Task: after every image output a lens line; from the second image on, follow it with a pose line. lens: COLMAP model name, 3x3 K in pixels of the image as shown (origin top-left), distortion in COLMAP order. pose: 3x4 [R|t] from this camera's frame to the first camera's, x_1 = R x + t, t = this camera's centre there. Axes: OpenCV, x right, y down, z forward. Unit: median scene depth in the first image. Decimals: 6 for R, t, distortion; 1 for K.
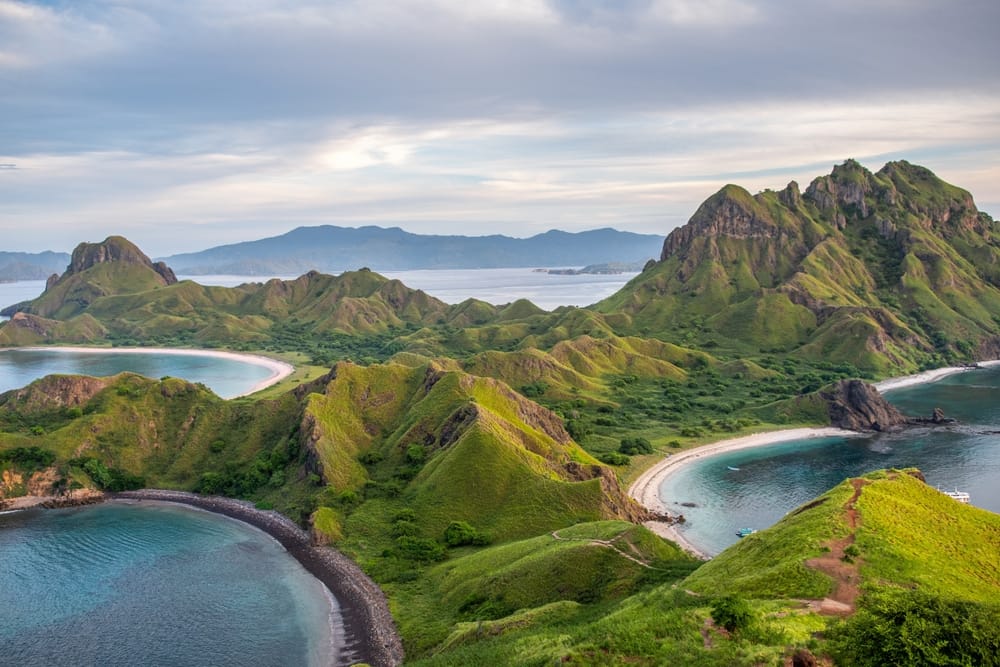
lens RADIAL K [[903.2, 0, 500.0], [0, 903.2, 333.5], [0, 0, 1]] dist [-0.005025, -0.007178]
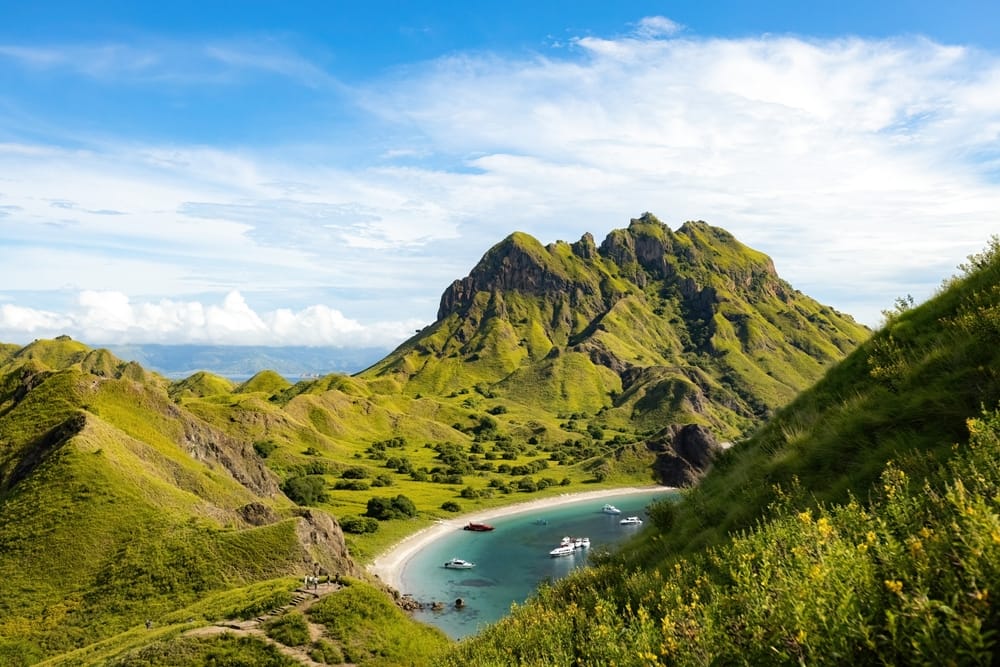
lens RADIAL K [[903.2, 0, 500.0], [0, 903.2, 333.5], [0, 0, 1]] dist [-0.005025, -0.007178]
pose [[0.972464, 0.020507, 0.232147, 0.043928], [0.014538, 0.988843, -0.148249, 0.057654], [-0.232597, 0.147541, 0.961317, 0.204401]]
